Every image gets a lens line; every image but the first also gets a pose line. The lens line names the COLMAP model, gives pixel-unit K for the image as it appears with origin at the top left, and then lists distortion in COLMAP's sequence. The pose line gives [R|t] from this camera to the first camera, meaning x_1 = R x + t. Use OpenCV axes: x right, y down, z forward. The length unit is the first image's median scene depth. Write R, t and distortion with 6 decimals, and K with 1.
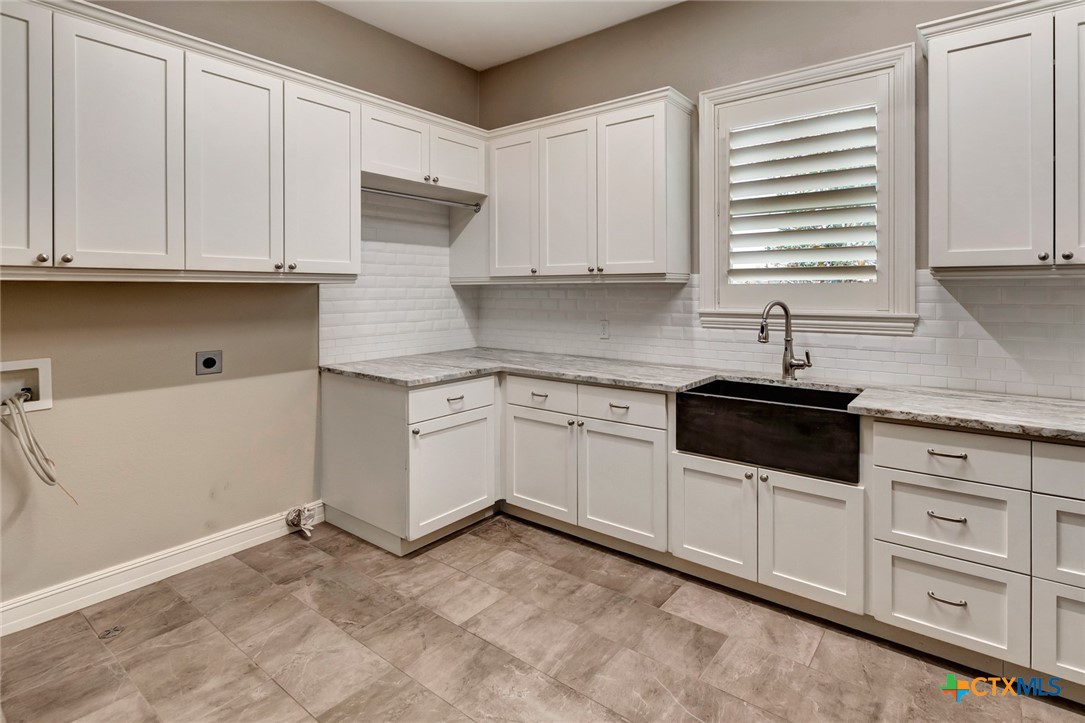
lens RADIAL K [[509.0, 0, 564.4], [0, 509.0, 295.3], [0, 0, 1]] dist [0.000883, -0.000563]
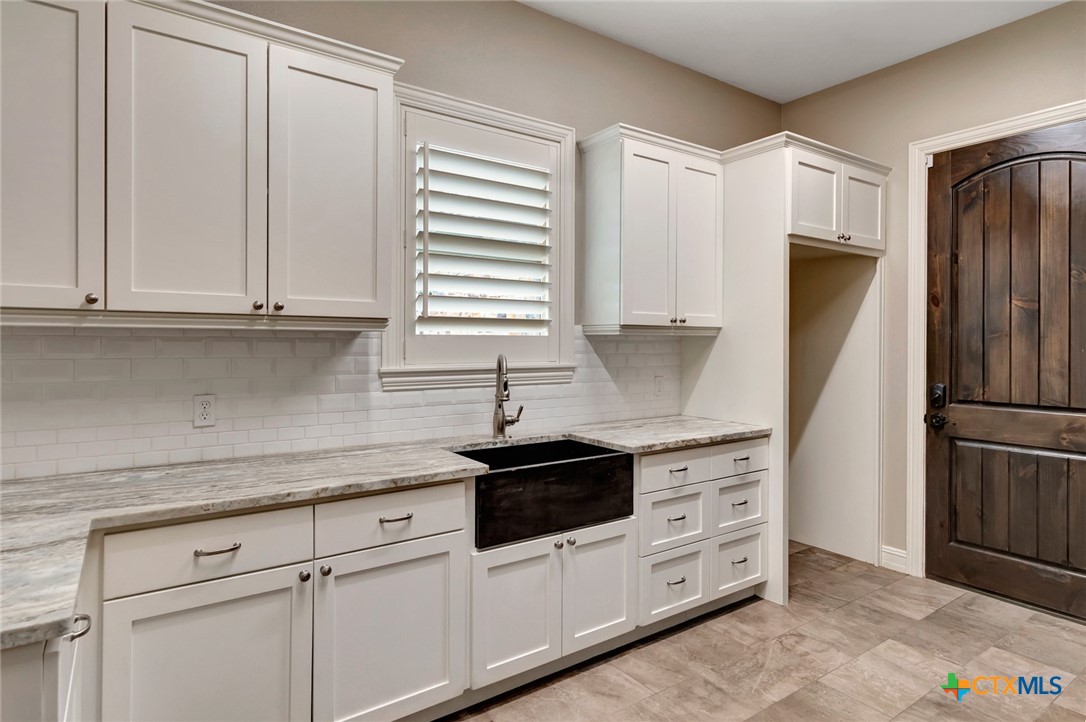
lens RADIAL K [[593.6, 0, 547.4], [0, 593.6, 341.9], [0, 0, 1]] dist [0.013942, 0.001234]
pose [[0.336371, -0.000027, 0.941730, -0.570135], [0.001413, 0.999999, -0.000476, -0.011044], [-0.941729, 0.001491, 0.336371, 0.570723]]
